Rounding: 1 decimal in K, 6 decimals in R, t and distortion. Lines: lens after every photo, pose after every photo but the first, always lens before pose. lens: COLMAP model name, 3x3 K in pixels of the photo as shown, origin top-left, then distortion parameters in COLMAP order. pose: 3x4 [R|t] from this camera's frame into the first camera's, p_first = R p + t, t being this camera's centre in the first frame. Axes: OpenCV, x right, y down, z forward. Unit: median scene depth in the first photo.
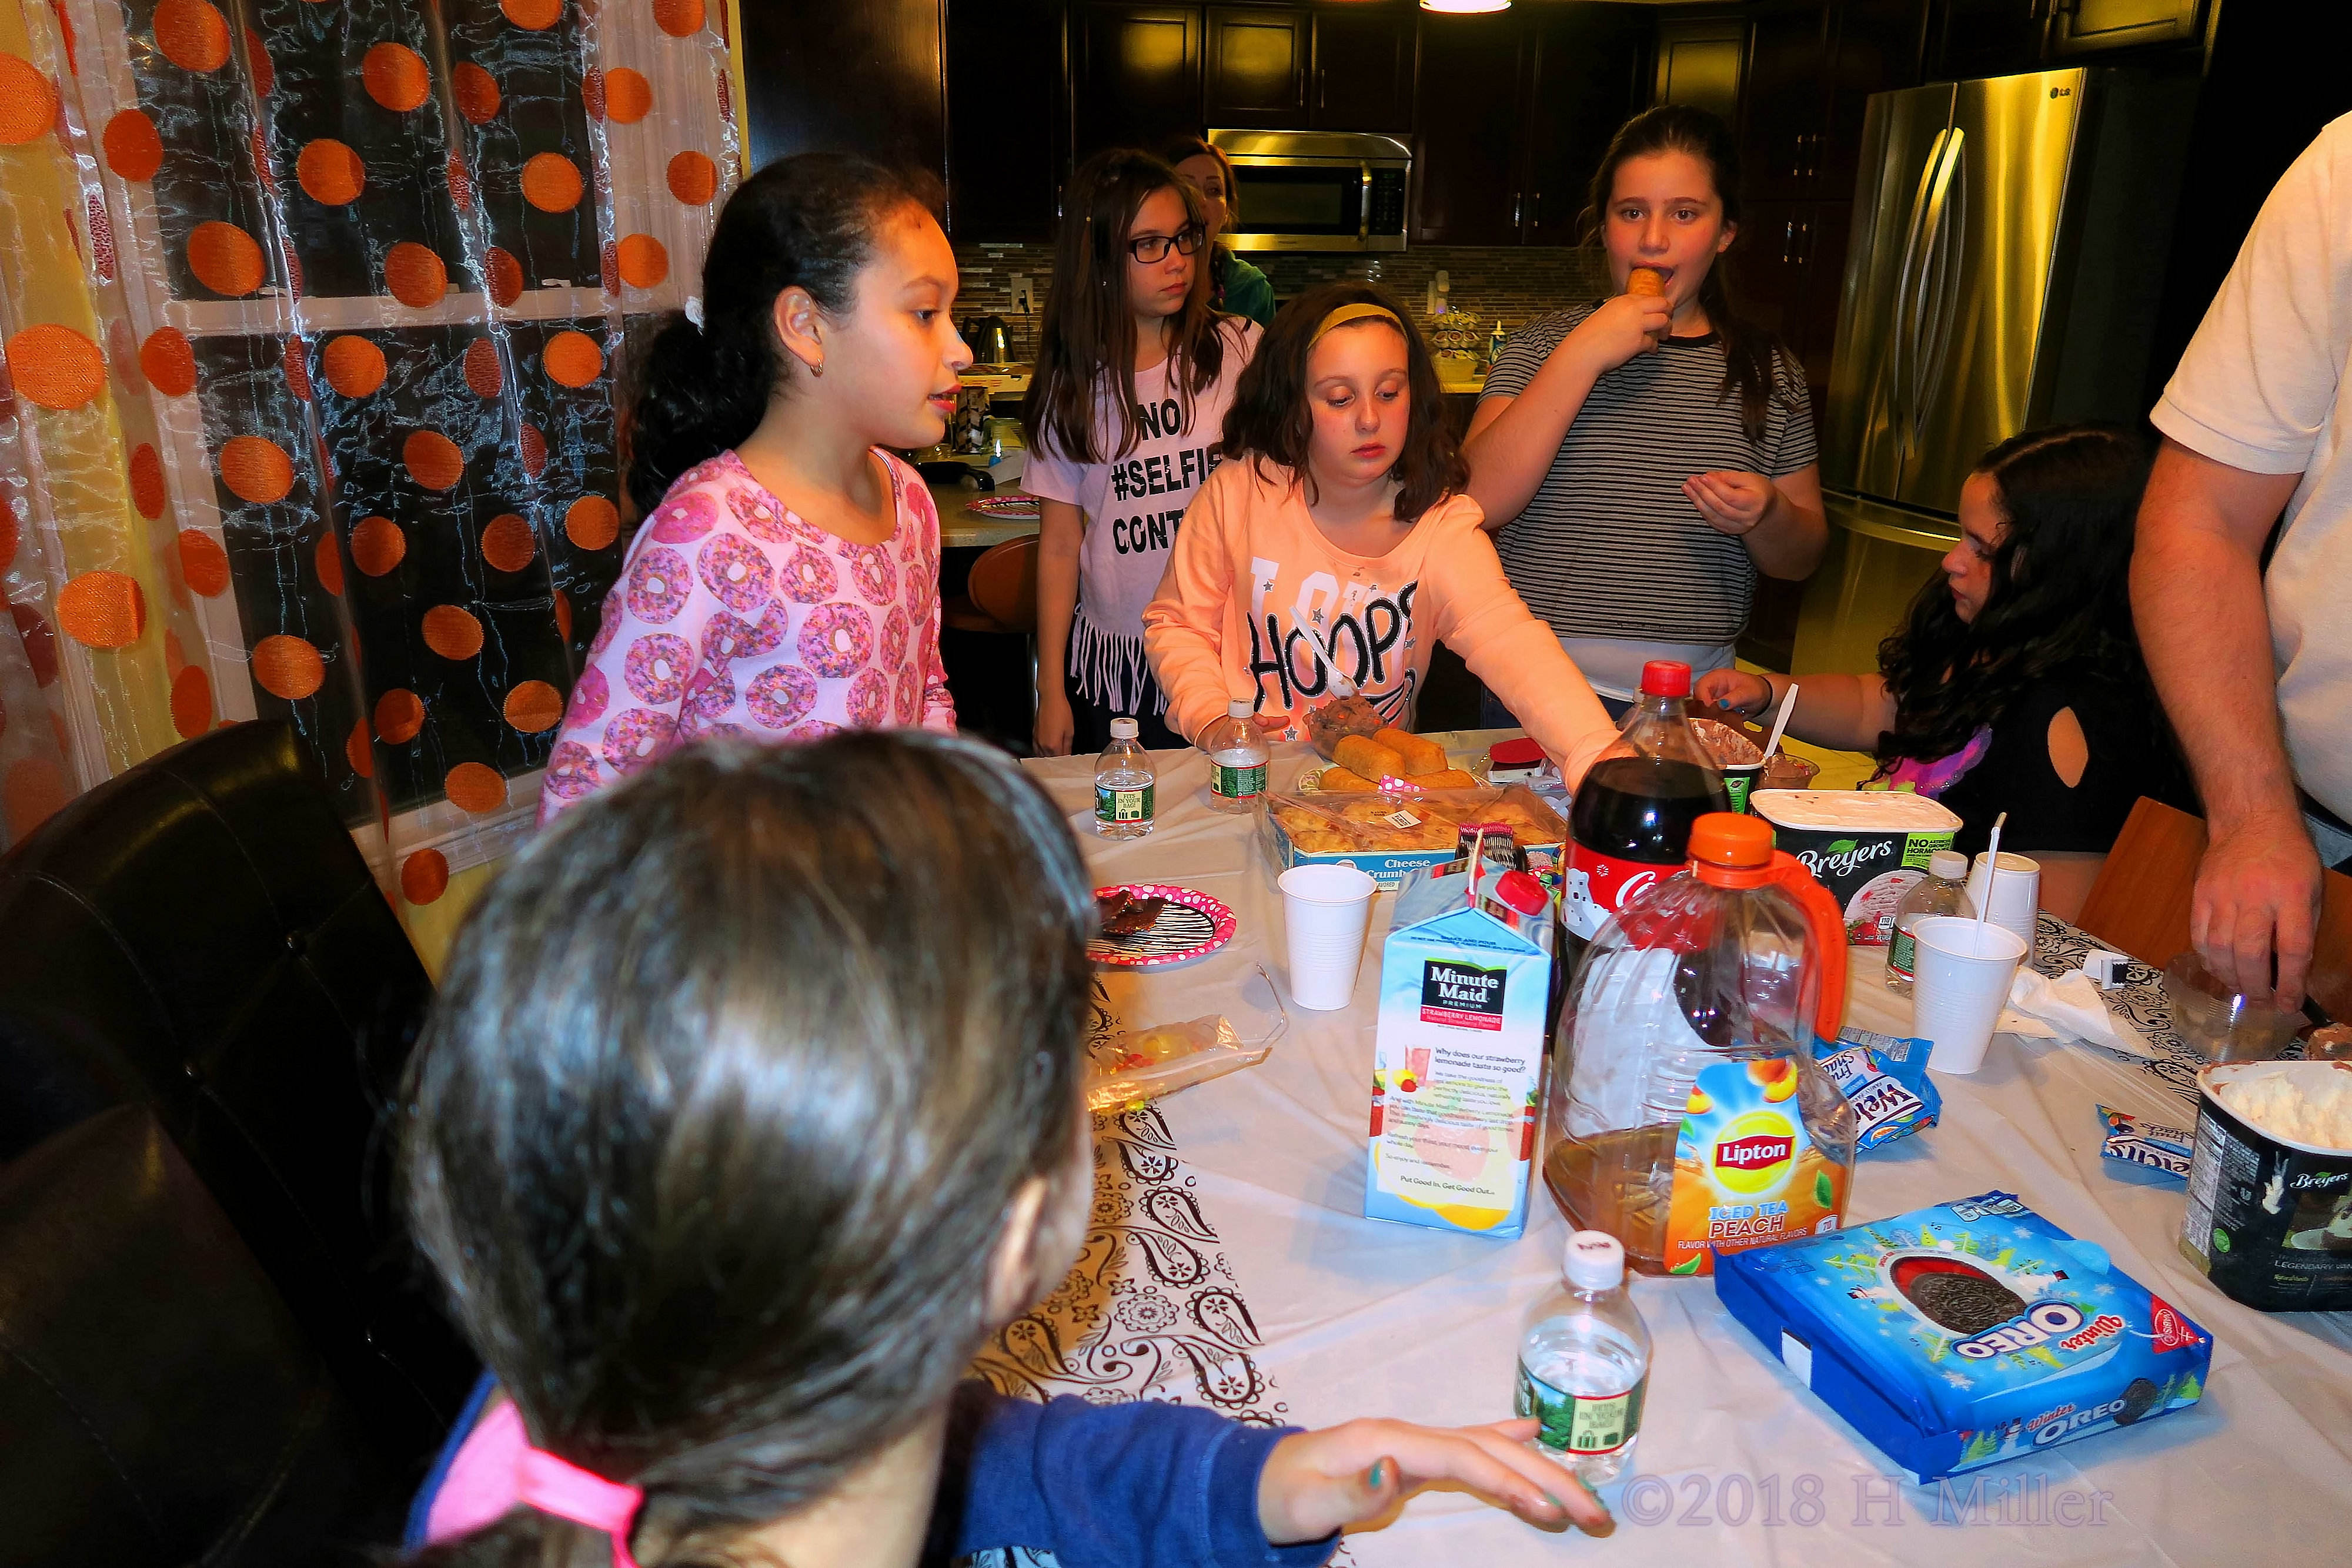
lens RADIAL K [[1611.7, 0, 1170.9], [0, 1611.7, 792.3], [0, 0, 1]] dist [-0.022407, 0.003005]
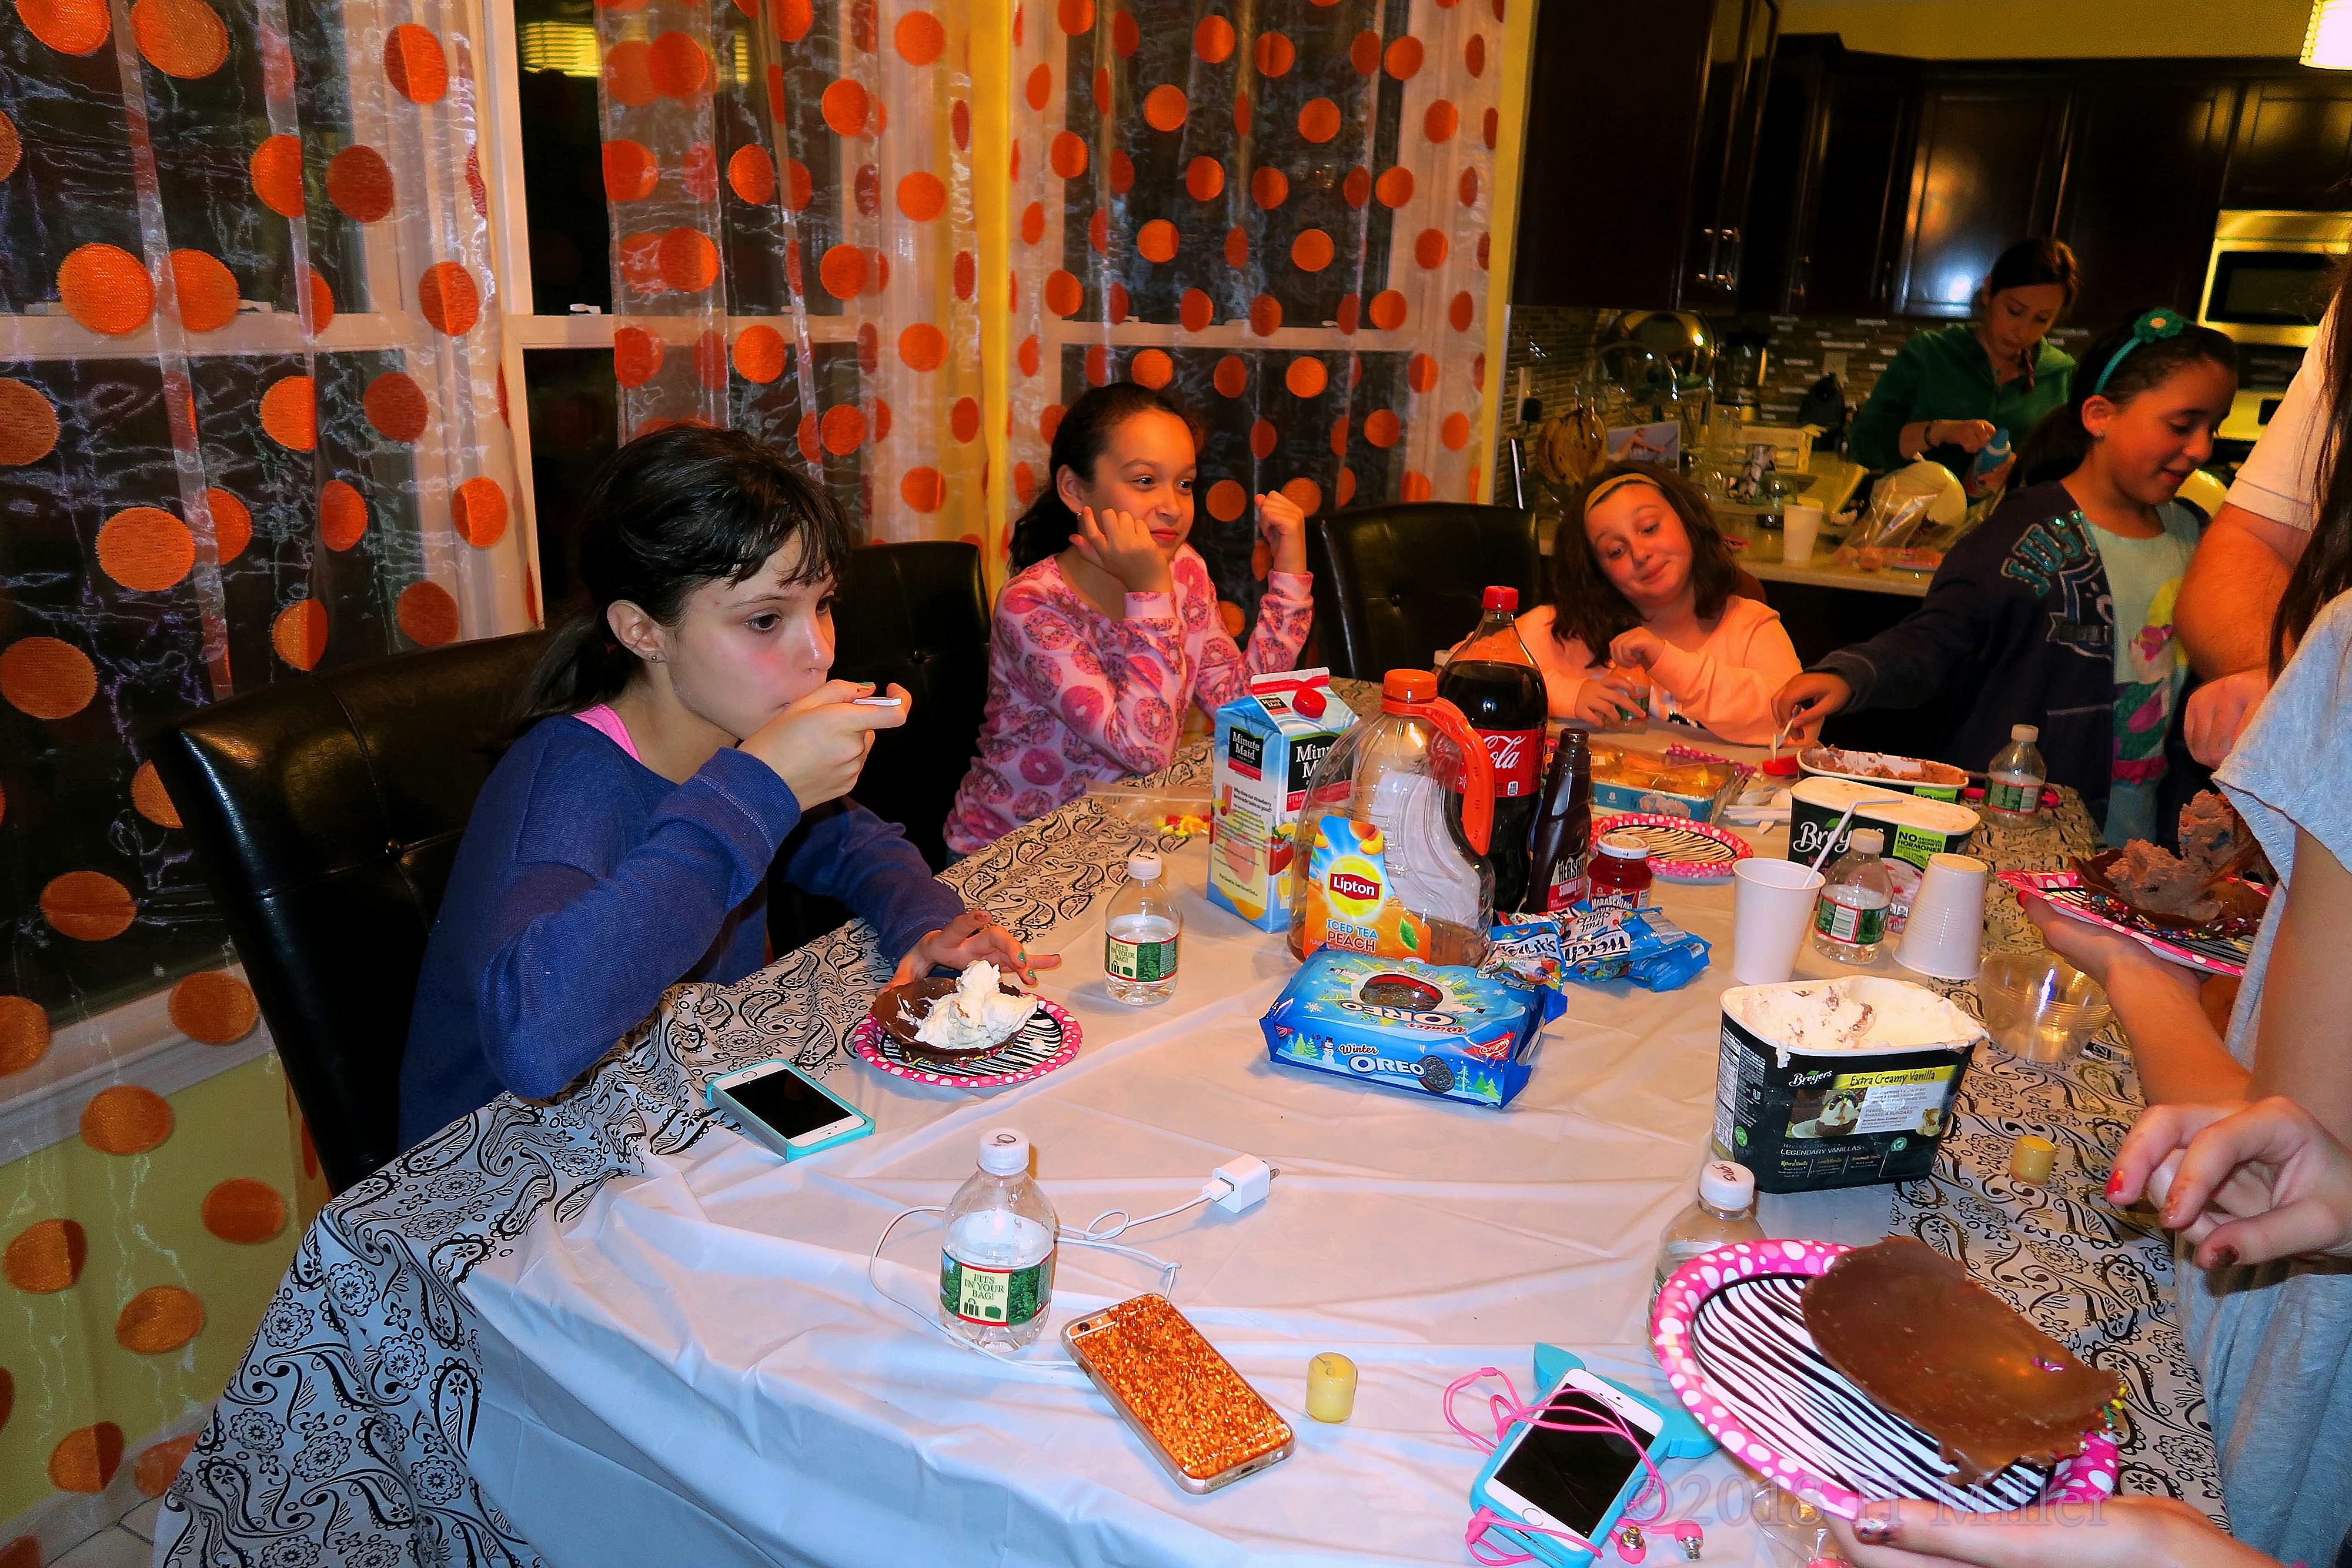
lens RADIAL K [[1612.9, 0, 1169.0], [0, 1612.9, 787.7], [0, 0, 1]] dist [-0.026013, 0.010526]
pose [[0.754652, 0.211695, -0.621035, 0.937555], [-0.241427, 0.969707, 0.037179, 0.099637], [0.610092, 0.121877, 0.782900, -0.233549]]
